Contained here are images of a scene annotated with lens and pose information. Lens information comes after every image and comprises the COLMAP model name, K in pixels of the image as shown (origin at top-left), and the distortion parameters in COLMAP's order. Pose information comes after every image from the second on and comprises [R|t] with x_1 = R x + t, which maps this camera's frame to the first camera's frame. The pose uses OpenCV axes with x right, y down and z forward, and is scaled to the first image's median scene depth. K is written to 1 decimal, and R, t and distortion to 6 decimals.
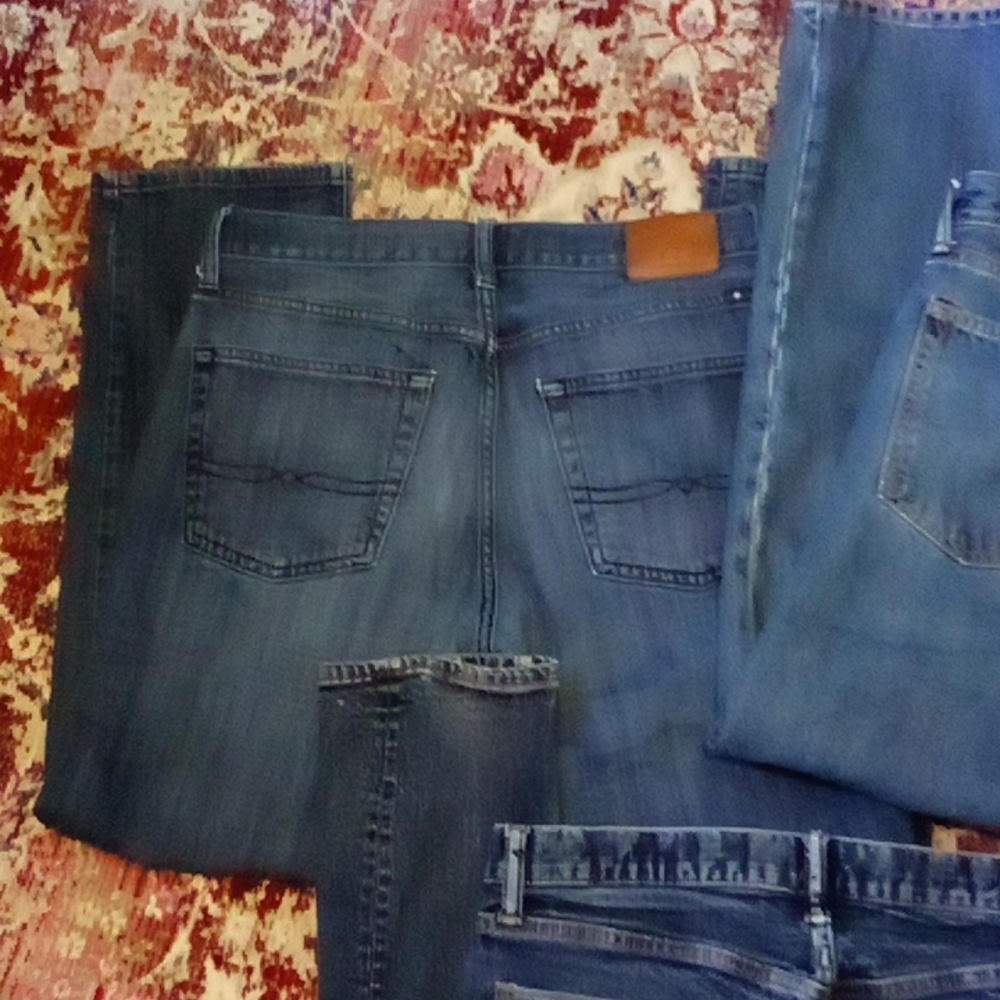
lens RADIAL K [[1619.4, 0, 497.9], [0, 1619.4, 514.3], [0, 0, 1]] dist [0.103823, -0.282744]
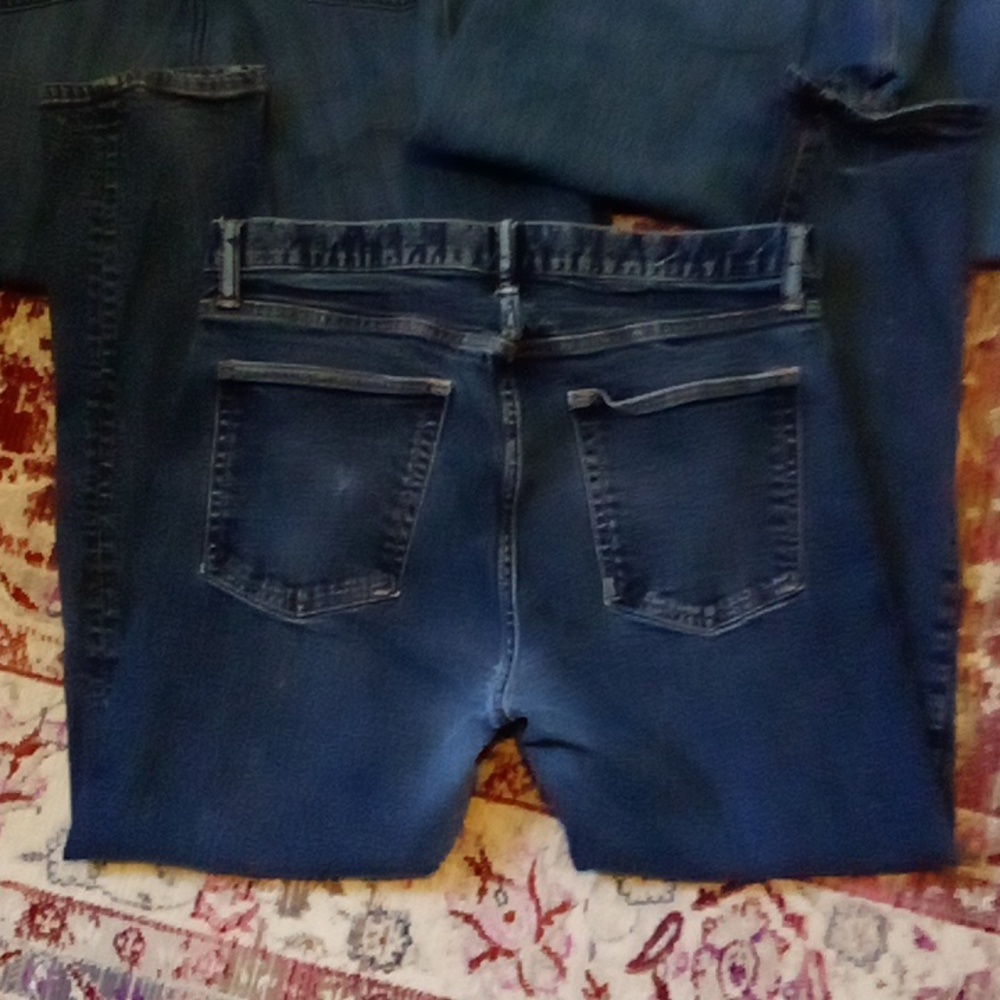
lens RADIAL K [[1619.4, 0, 497.9], [0, 1619.4, 514.3], [0, 0, 1]] dist [0.103823, -0.282744]
pose [[0.994737, -0.037283, 0.095442, 0.076247], [0.023035, 0.988979, 0.146253, 0.228865], [-0.099843, -0.143284, 0.984632, -0.107281]]
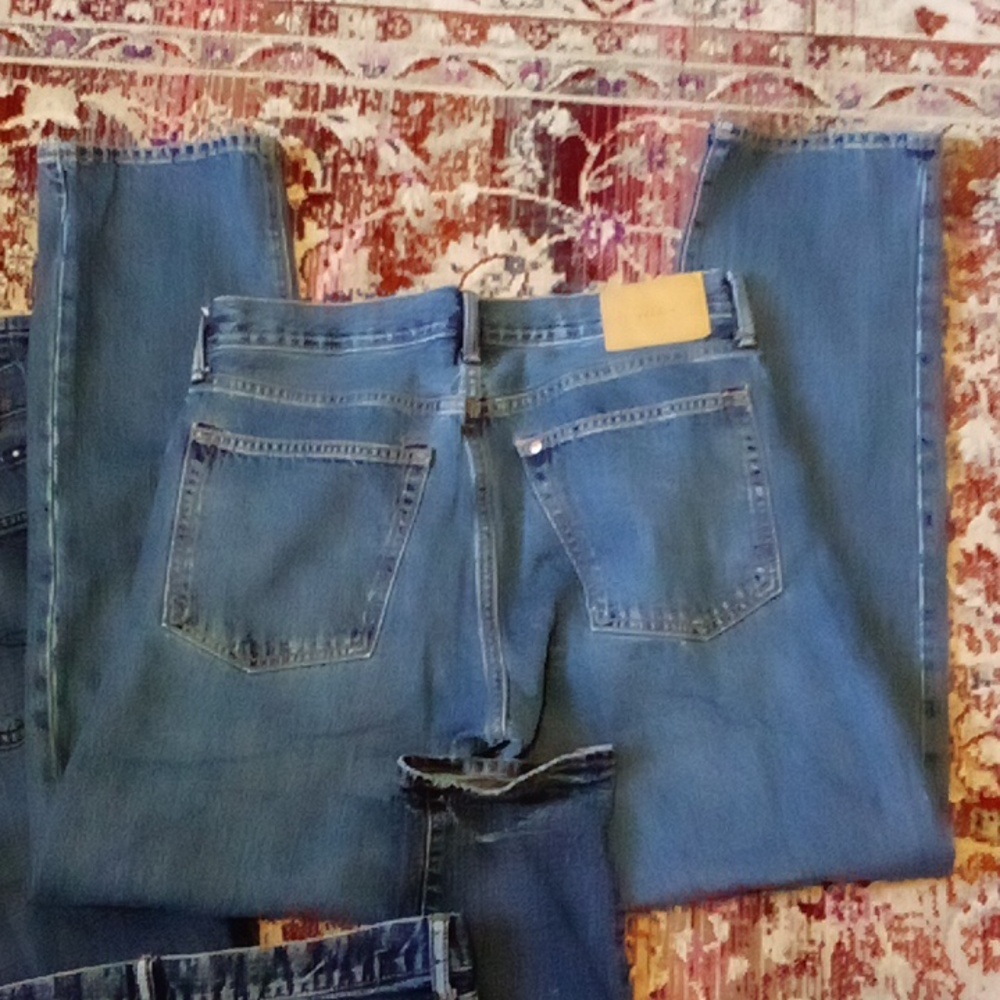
lens RADIAL K [[1619.4, 0, 497.9], [0, 1619.4, 514.3], [0, 0, 1]] dist [0.103823, -0.282744]
pose [[0.970804, -0.196941, 0.136944, 0.326007], [0.196628, 0.980348, 0.015945, -0.057631], [-0.137393, 0.011448, 0.990450, -0.083428]]
